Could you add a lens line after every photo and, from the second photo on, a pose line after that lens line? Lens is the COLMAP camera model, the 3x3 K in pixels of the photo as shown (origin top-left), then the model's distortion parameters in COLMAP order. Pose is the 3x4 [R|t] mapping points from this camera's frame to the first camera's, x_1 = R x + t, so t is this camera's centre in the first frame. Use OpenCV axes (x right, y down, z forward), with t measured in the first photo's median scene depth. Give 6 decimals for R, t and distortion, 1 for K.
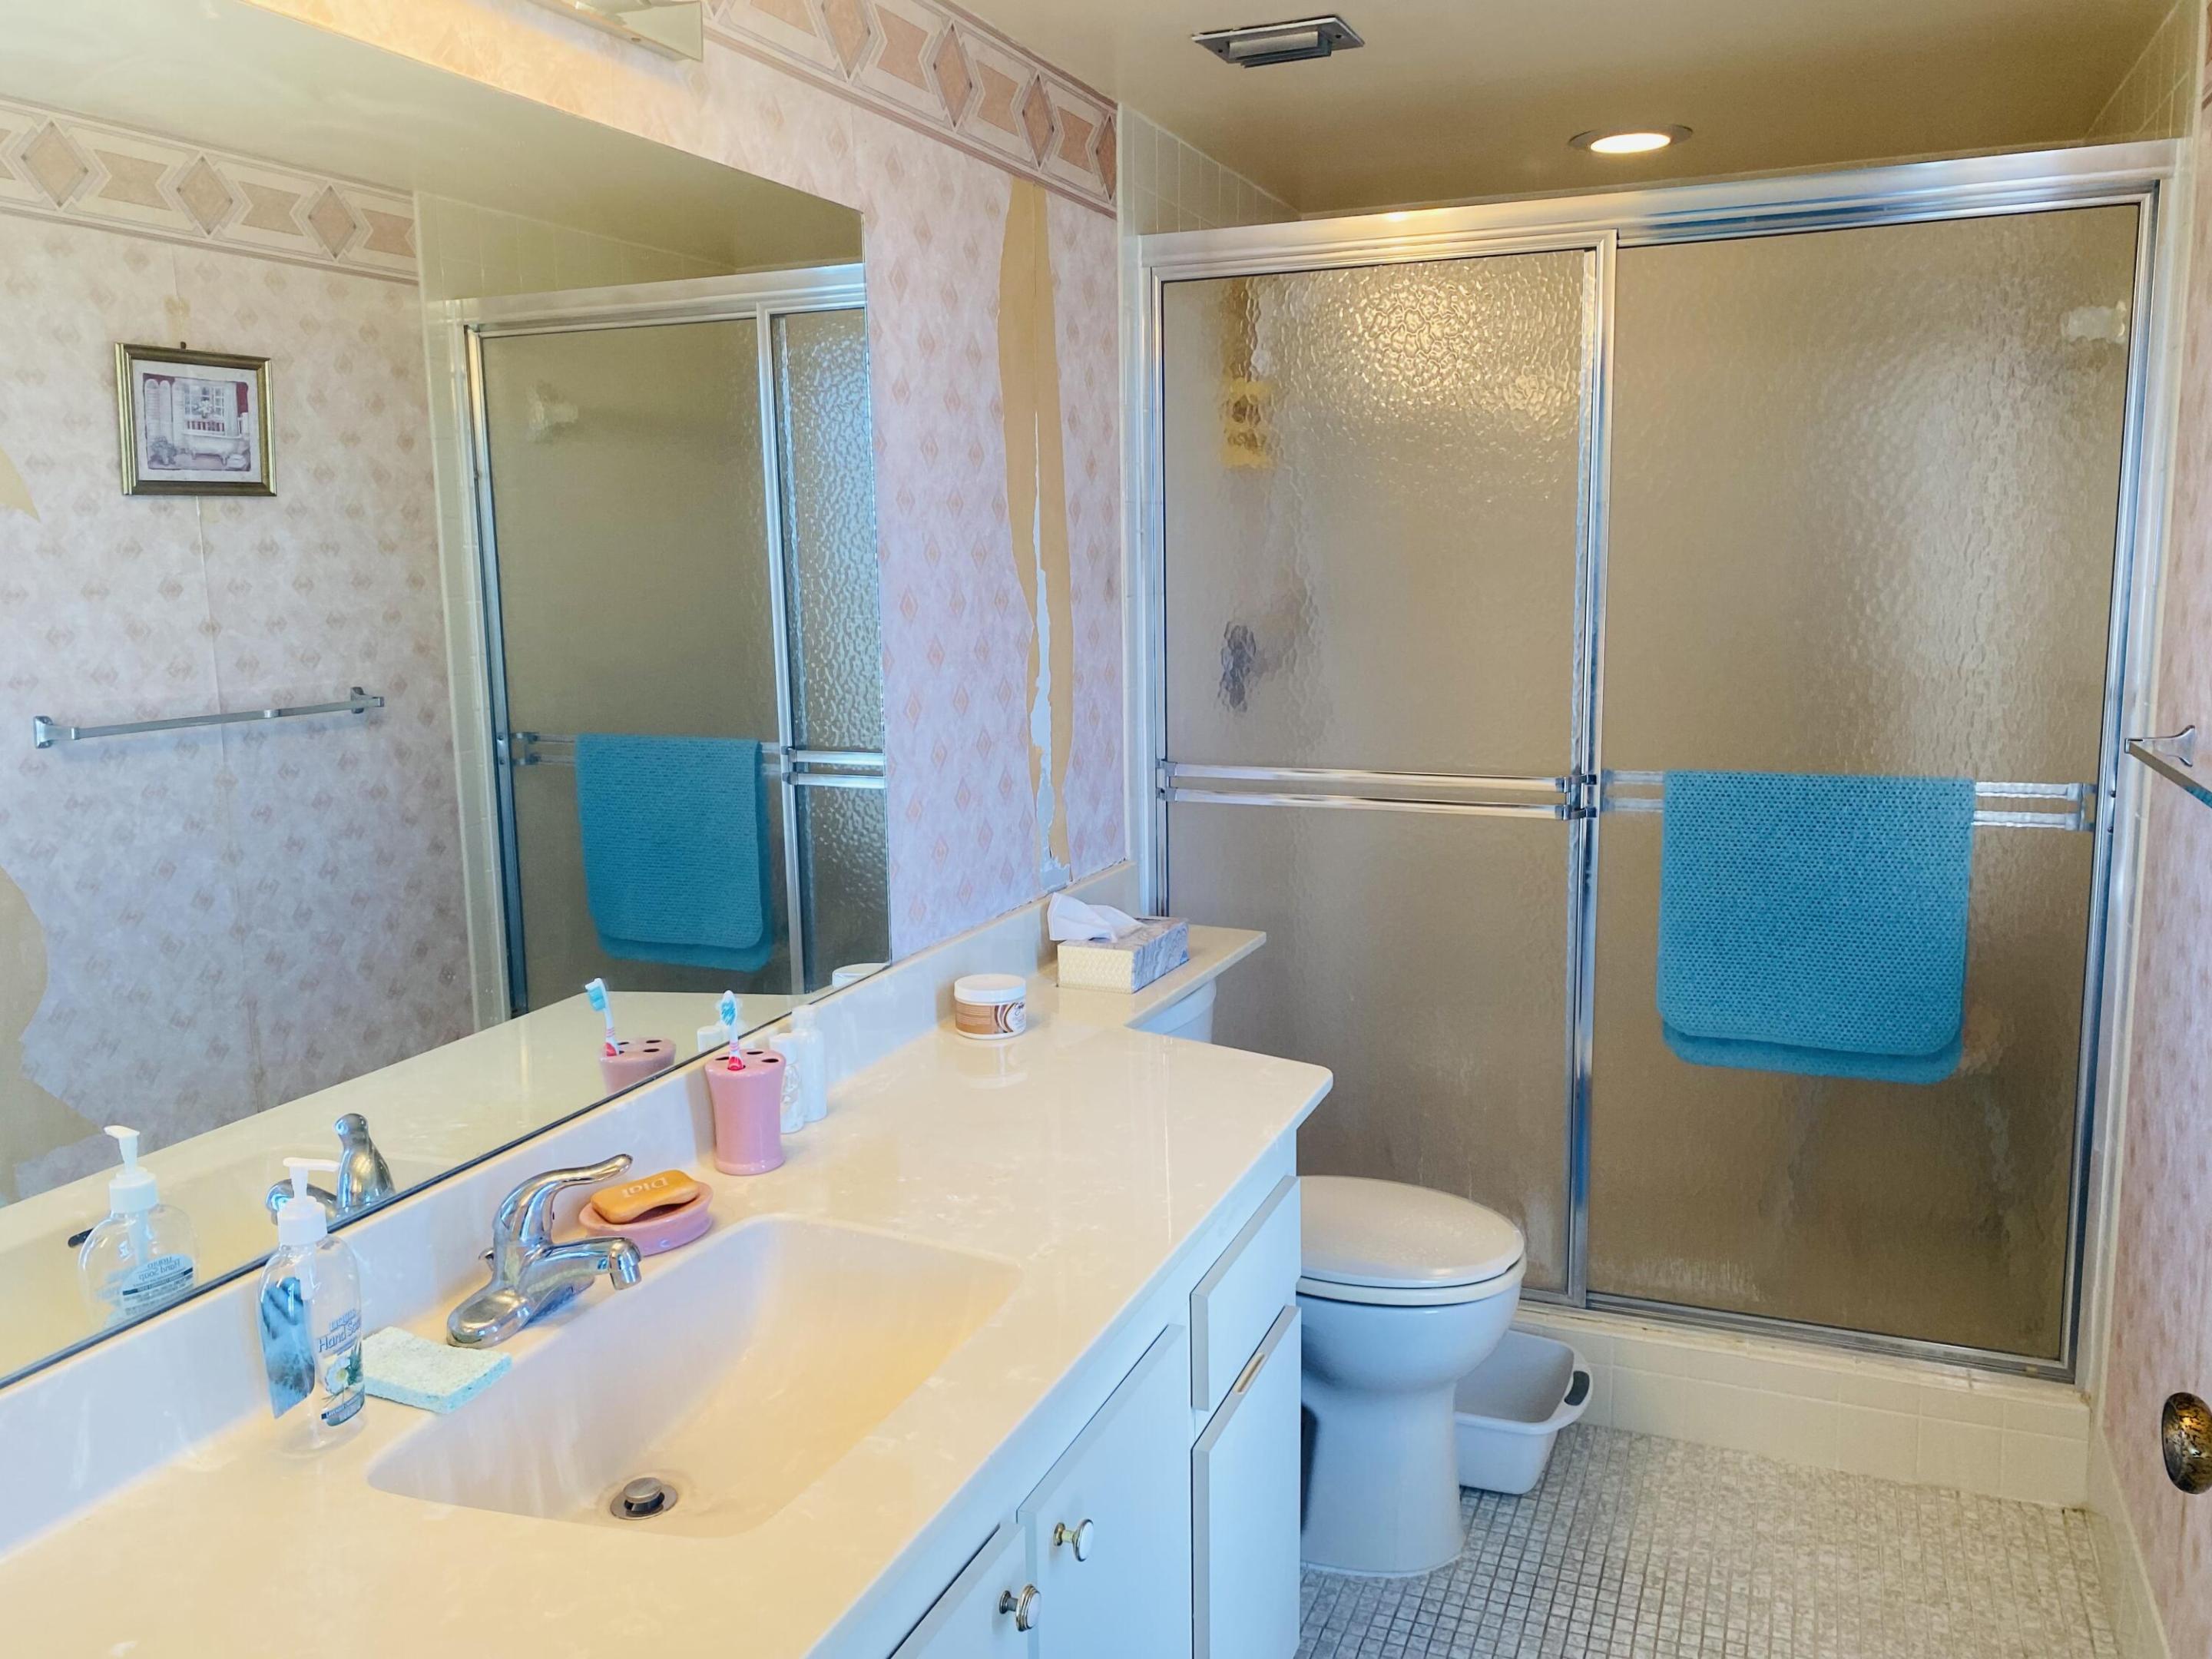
lens RADIAL K [[1675.3, 0, 1140.6], [0, 1675.3, 810.5], [0, 0, 1]] dist [0.065669, -0.044855]
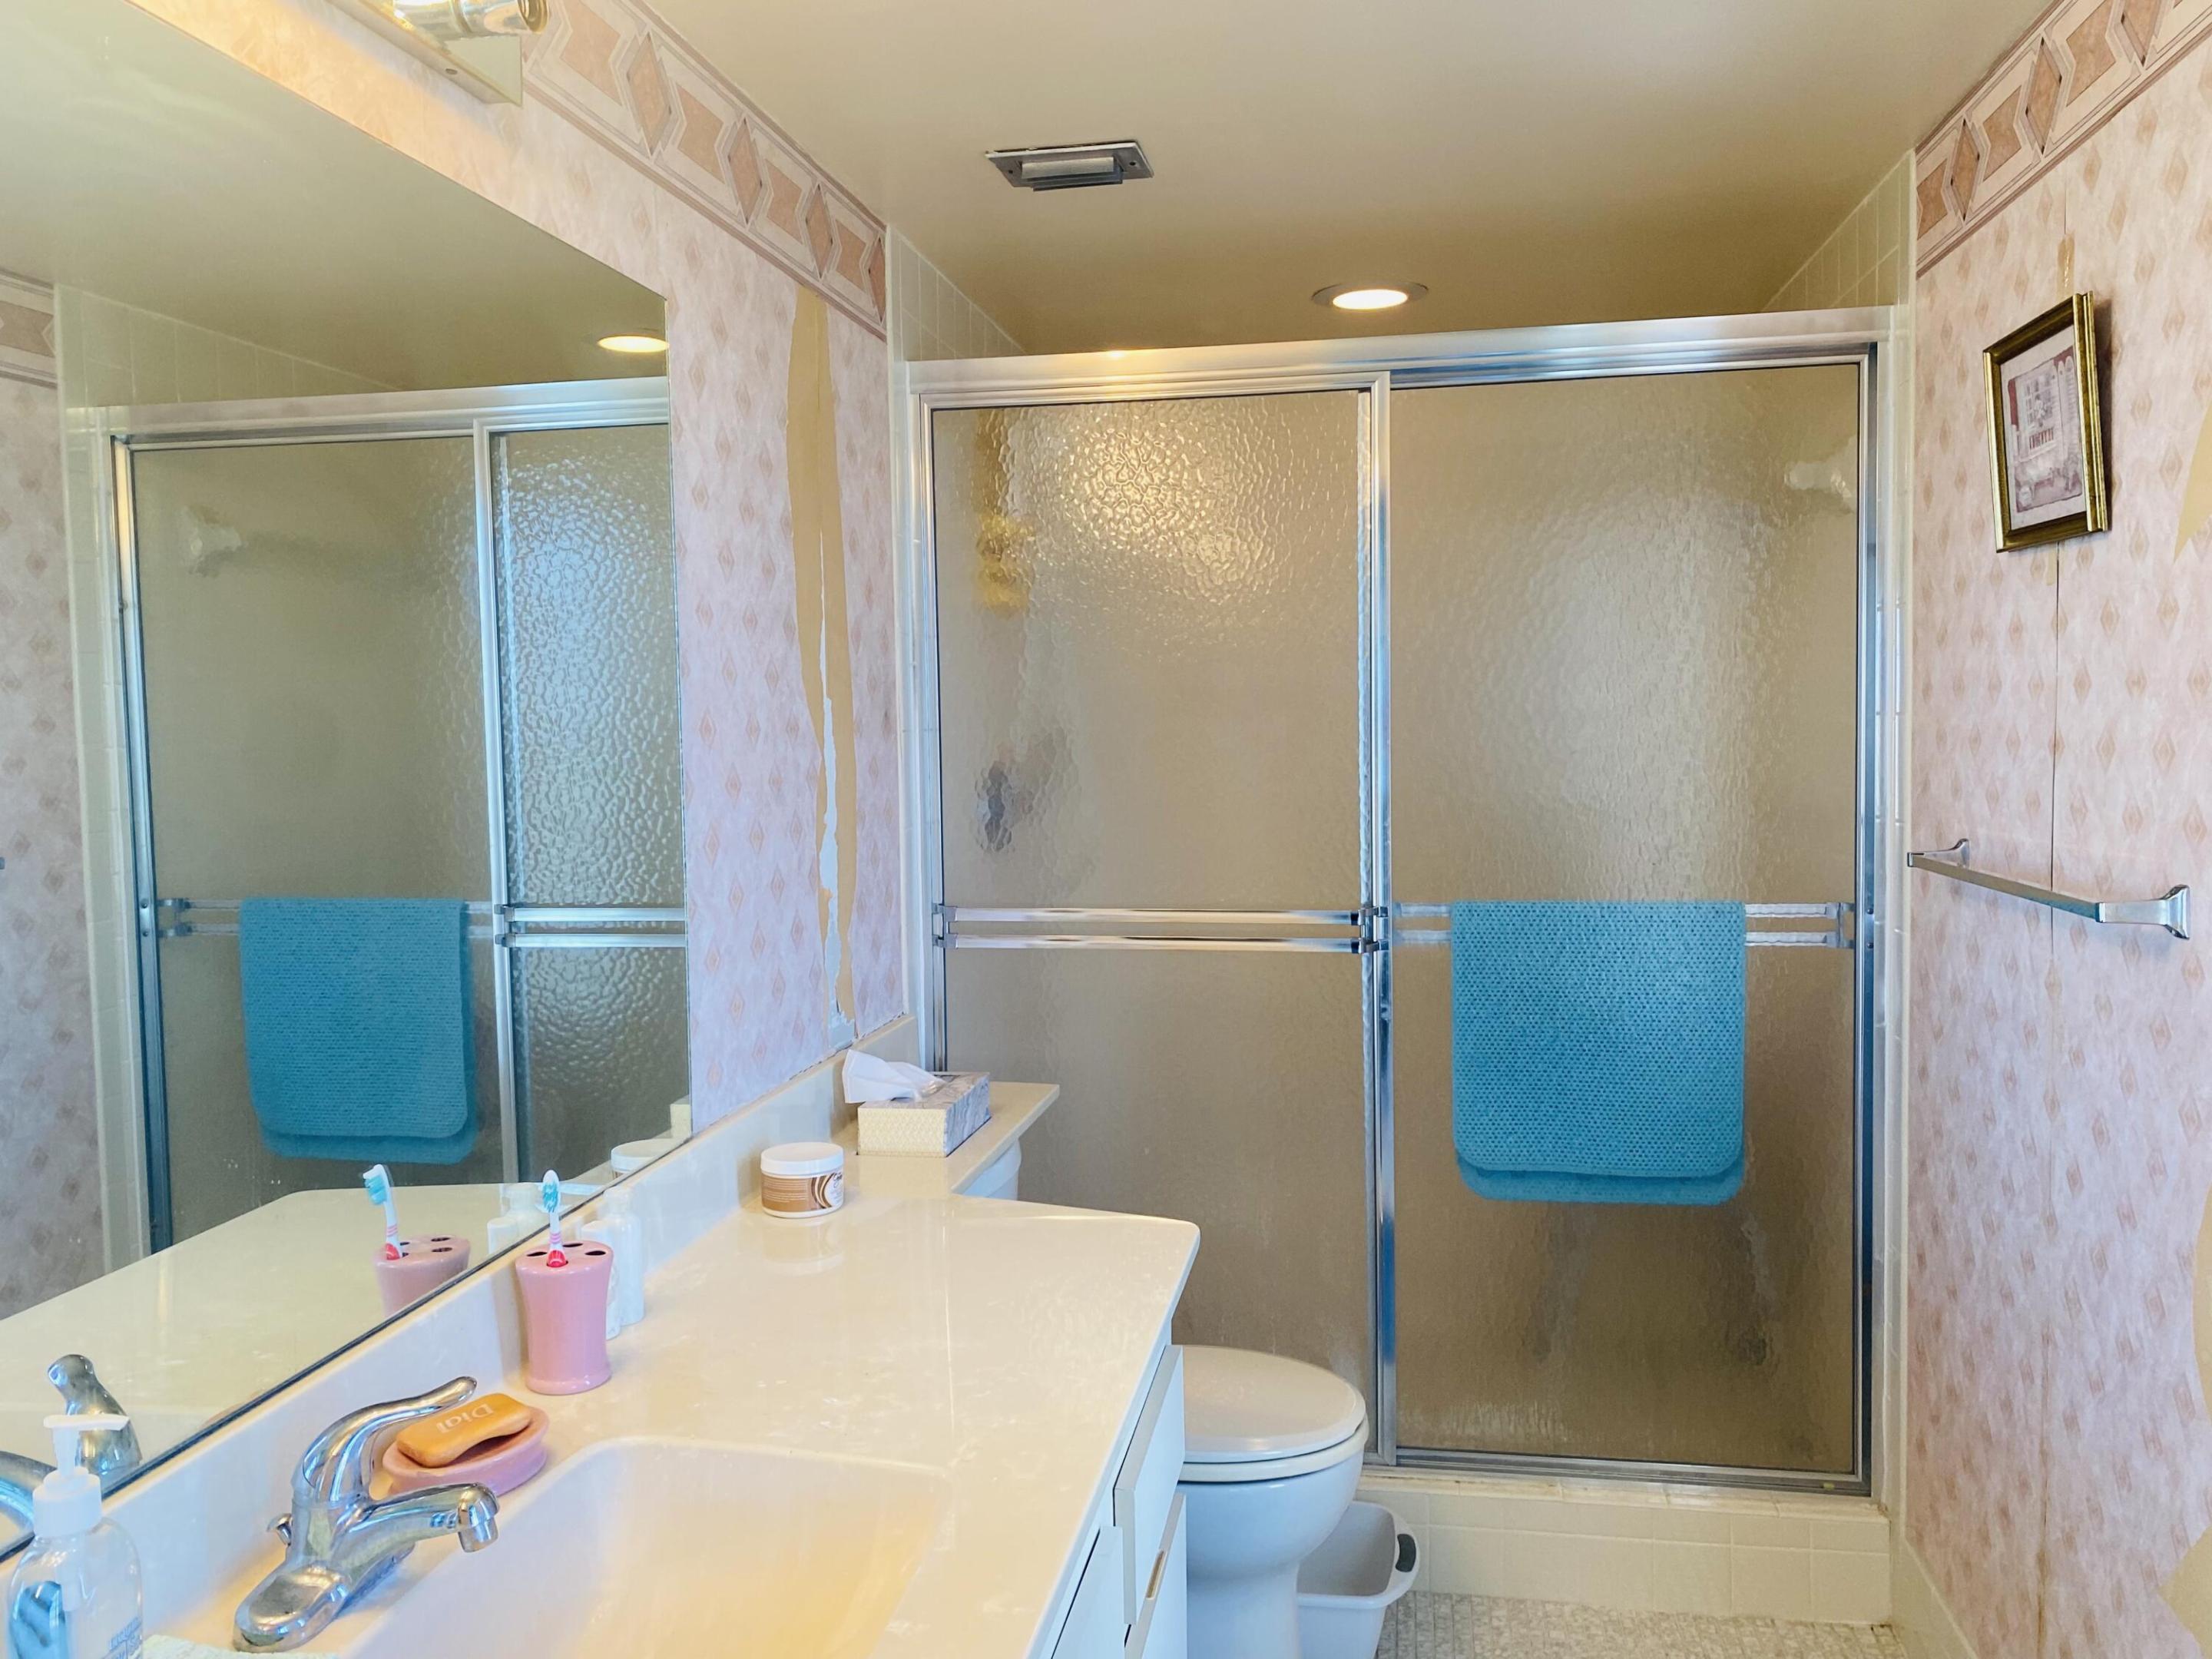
lens RADIAL K [[1668.2, 0, 1106.0], [0, 1668.2, 829.5], [0, 0, 1]] dist [0.040369, -0.007864]
pose [[0.978672, -0.015978, 0.204809, -0.099548], [0.034801, 0.995456, -0.088637, 0.015534], [-0.202462, 0.093874, 0.974780, 0.079301]]
